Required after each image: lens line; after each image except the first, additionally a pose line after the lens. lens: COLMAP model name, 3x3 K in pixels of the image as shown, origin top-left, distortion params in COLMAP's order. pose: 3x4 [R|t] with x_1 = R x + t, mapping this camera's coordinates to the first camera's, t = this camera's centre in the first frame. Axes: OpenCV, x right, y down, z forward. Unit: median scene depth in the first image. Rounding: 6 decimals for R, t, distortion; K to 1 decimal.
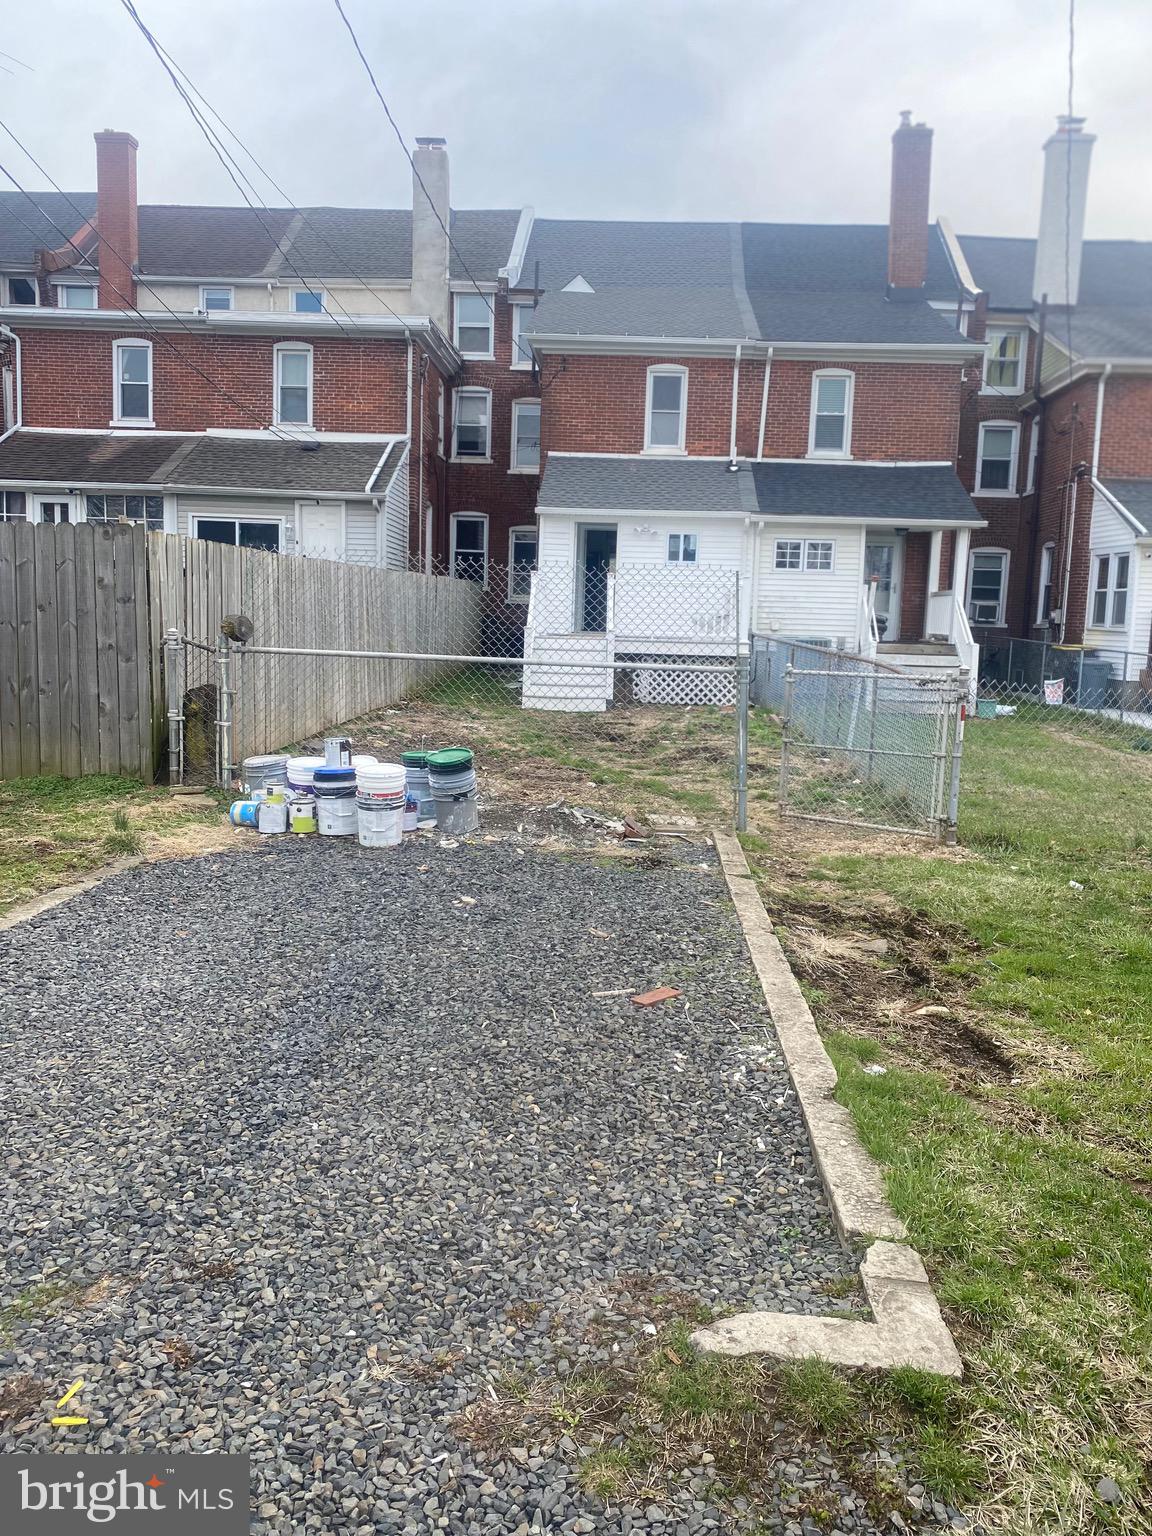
lens RADIAL K [[1196.0, 0, 569.5], [0, 1196.0, 772.2], [0, 0, 1]] dist [0.060271, -0.034538]
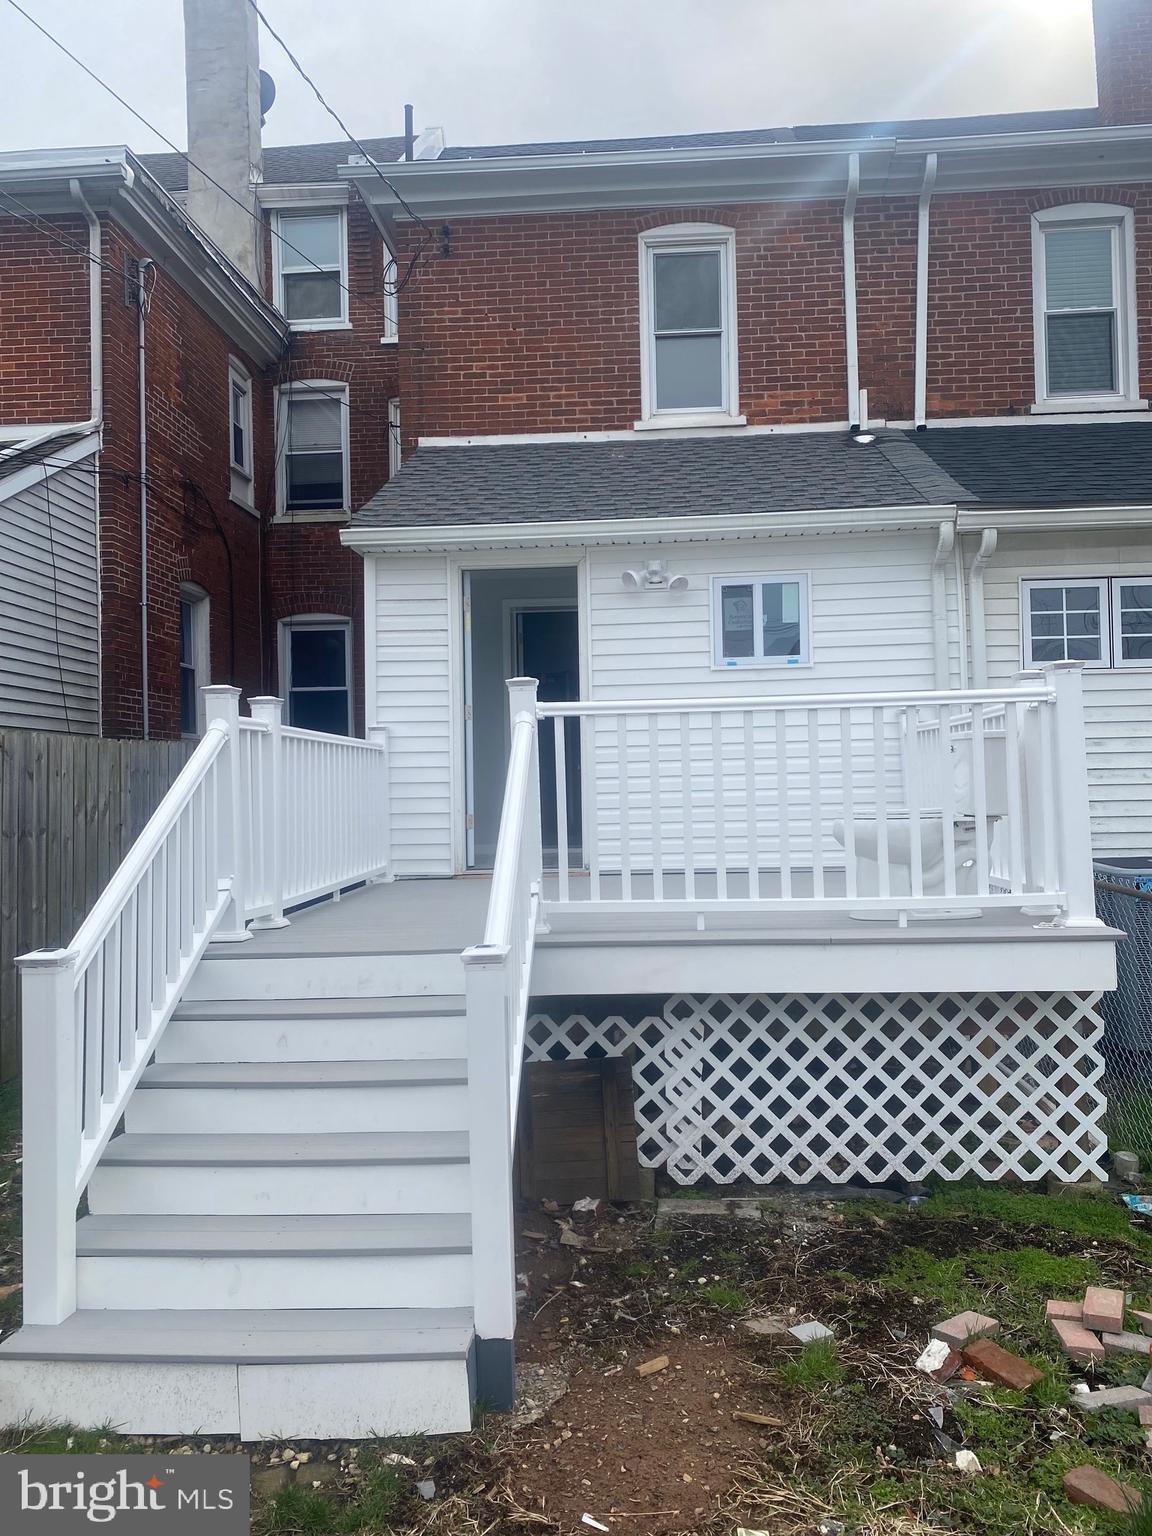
lens RADIAL K [[1196.0, 0, 577.4], [0, 1196.0, 760.4], [0, 0, 1]] dist [0.060271, -0.034538]
pose [[0.998429, -0.053794, -0.015685, 0.039493], [0.050932, 0.987941, -0.146215, -0.089015], [0.023361, 0.145187, 0.989128, 0.600201]]
